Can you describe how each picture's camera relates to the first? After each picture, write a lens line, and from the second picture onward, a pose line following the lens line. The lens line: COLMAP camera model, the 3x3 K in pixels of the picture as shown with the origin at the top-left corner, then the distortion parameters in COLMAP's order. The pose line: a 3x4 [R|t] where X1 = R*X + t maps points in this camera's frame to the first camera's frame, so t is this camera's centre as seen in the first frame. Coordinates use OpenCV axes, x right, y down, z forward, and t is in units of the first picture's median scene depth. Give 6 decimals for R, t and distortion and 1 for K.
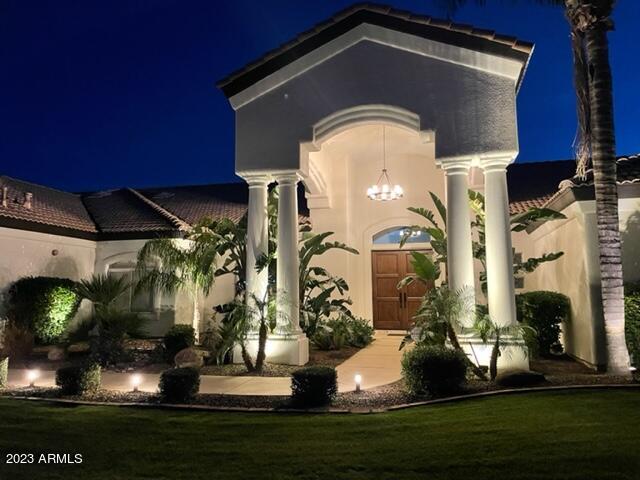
lens RADIAL K [[479.7, 0, 318.2], [0, 479.7, 236.7], [0, 0, 1]] dist [0.102712, -0.108576]
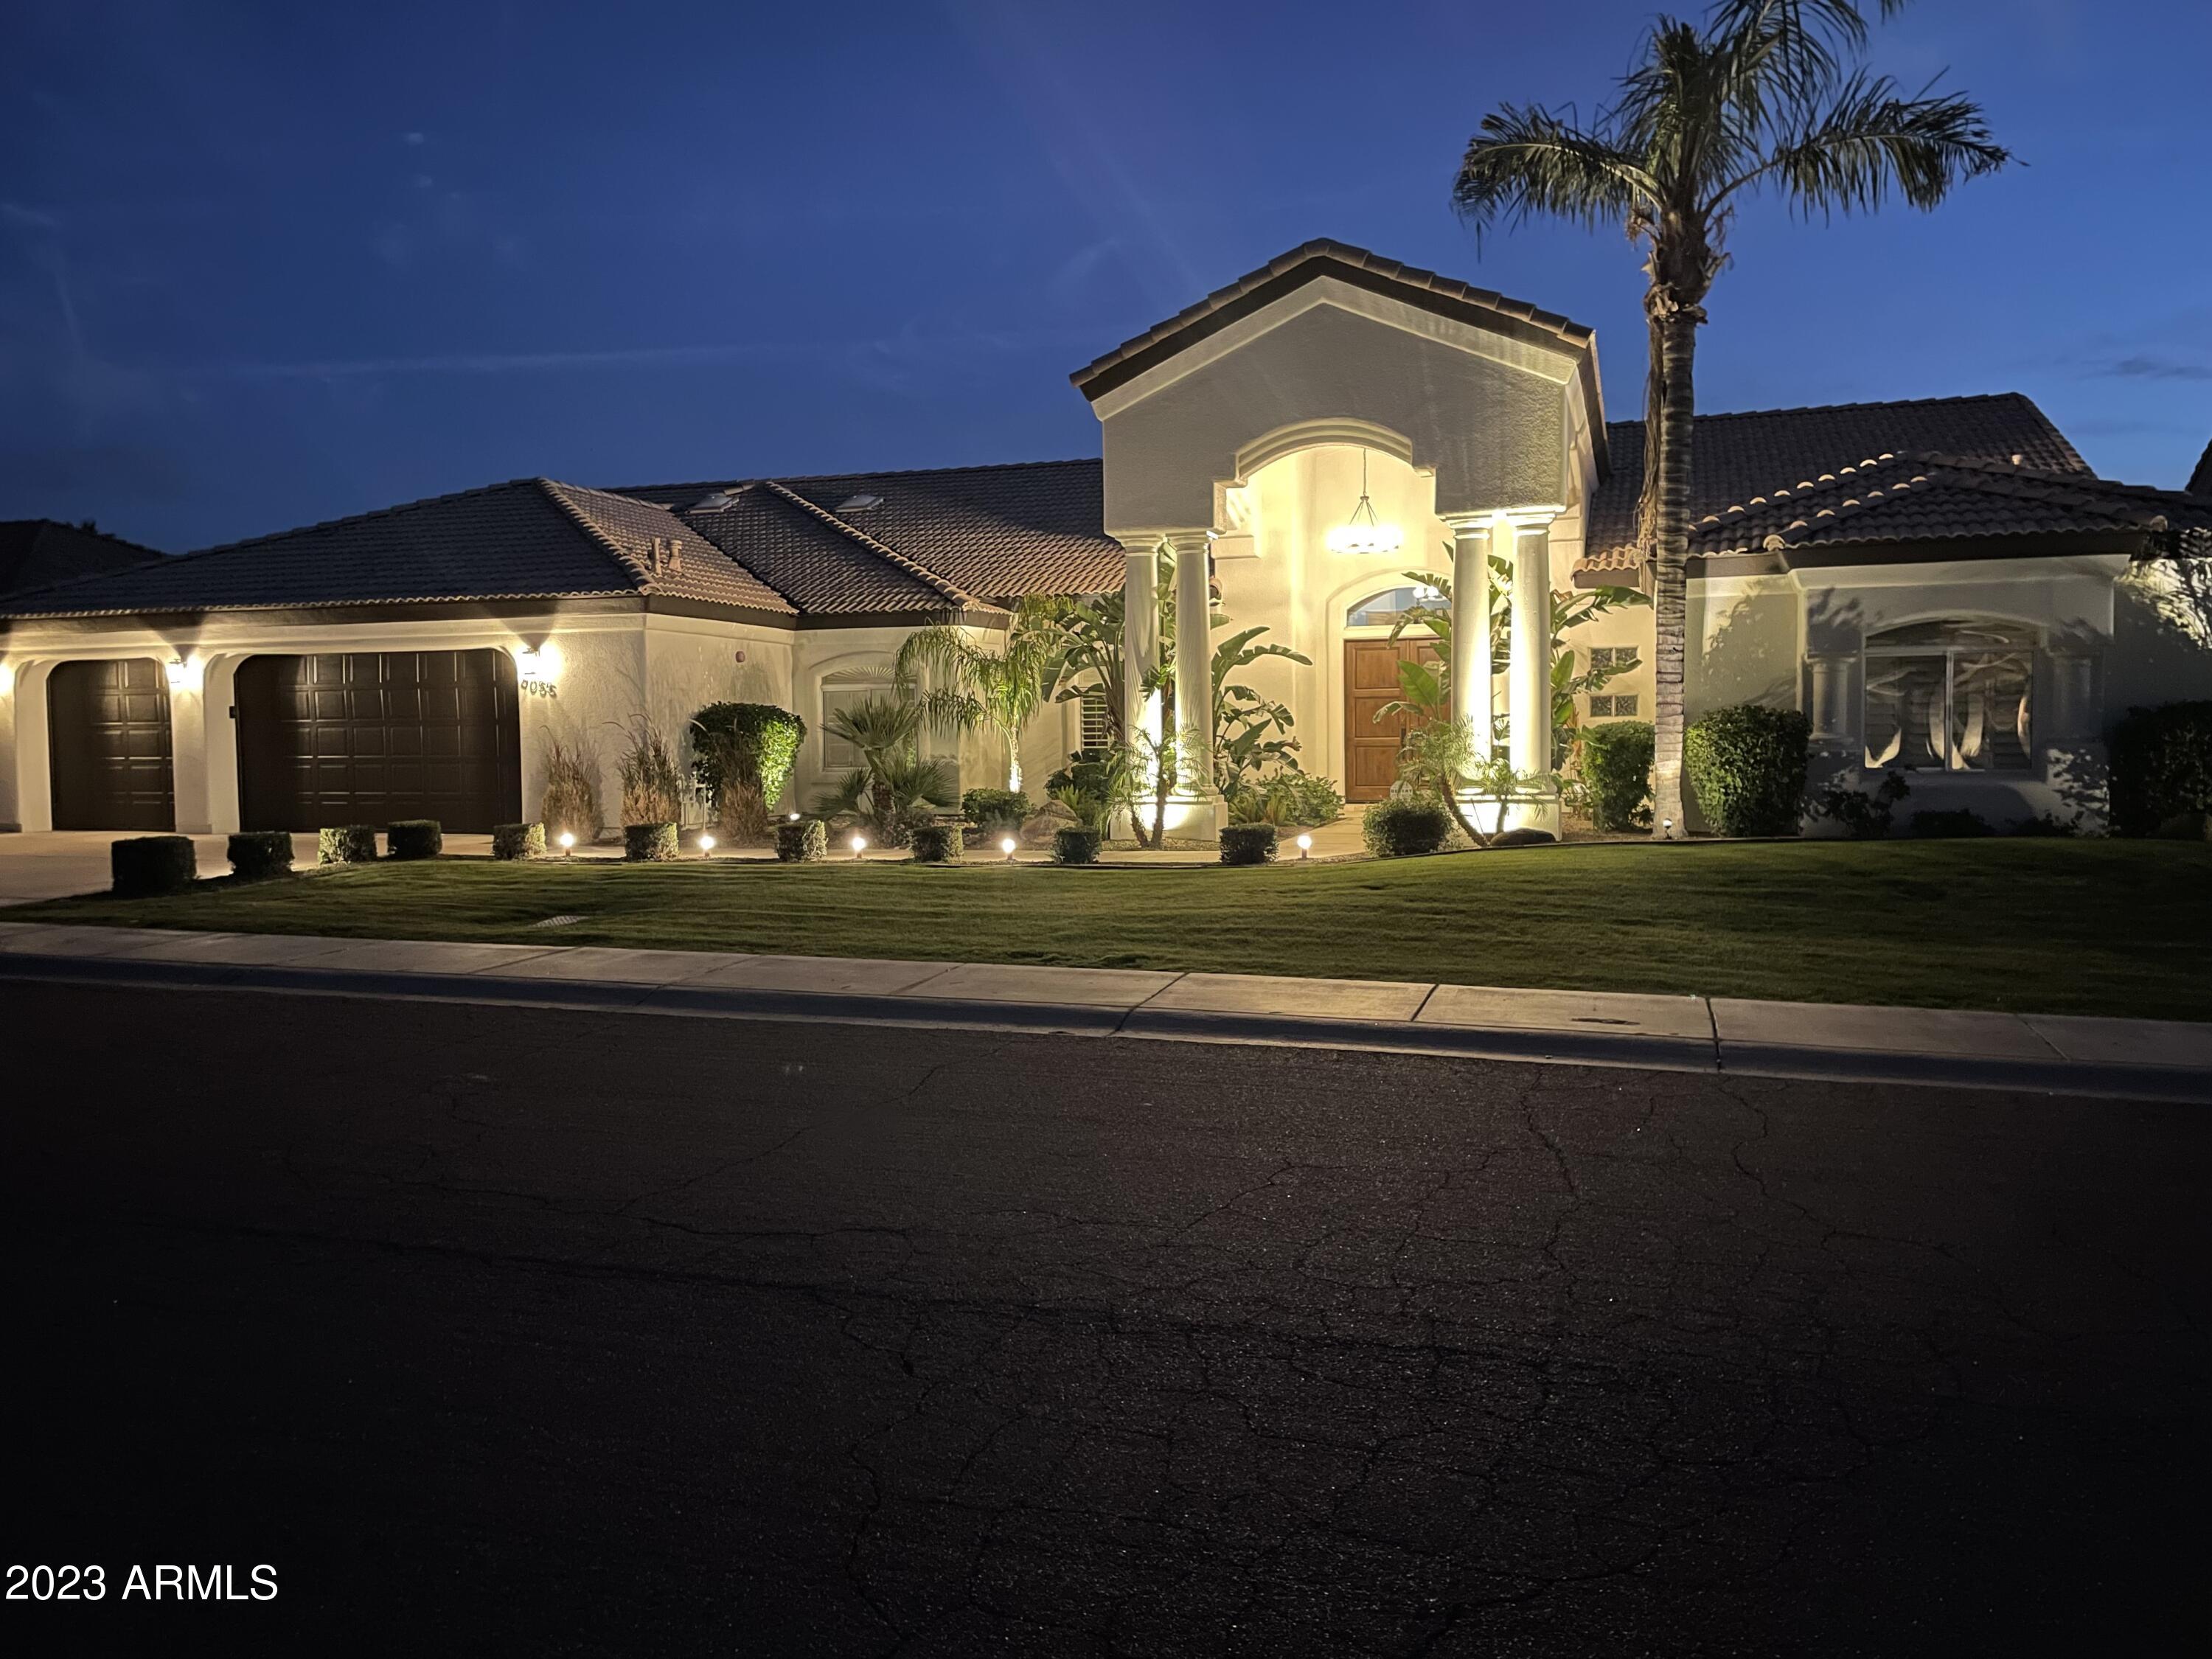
lens RADIAL K [[1658.1, 0, 1099.8], [0, 1658.1, 818.0], [0, 0, 1]] dist [0.102712, -0.108576]
pose [[0.998355, -0.005269, -0.057095, -0.062474], [0.014834, 0.985601, 0.168439, -0.131771], [0.055385, -0.169008, 0.984057, -1.107645]]
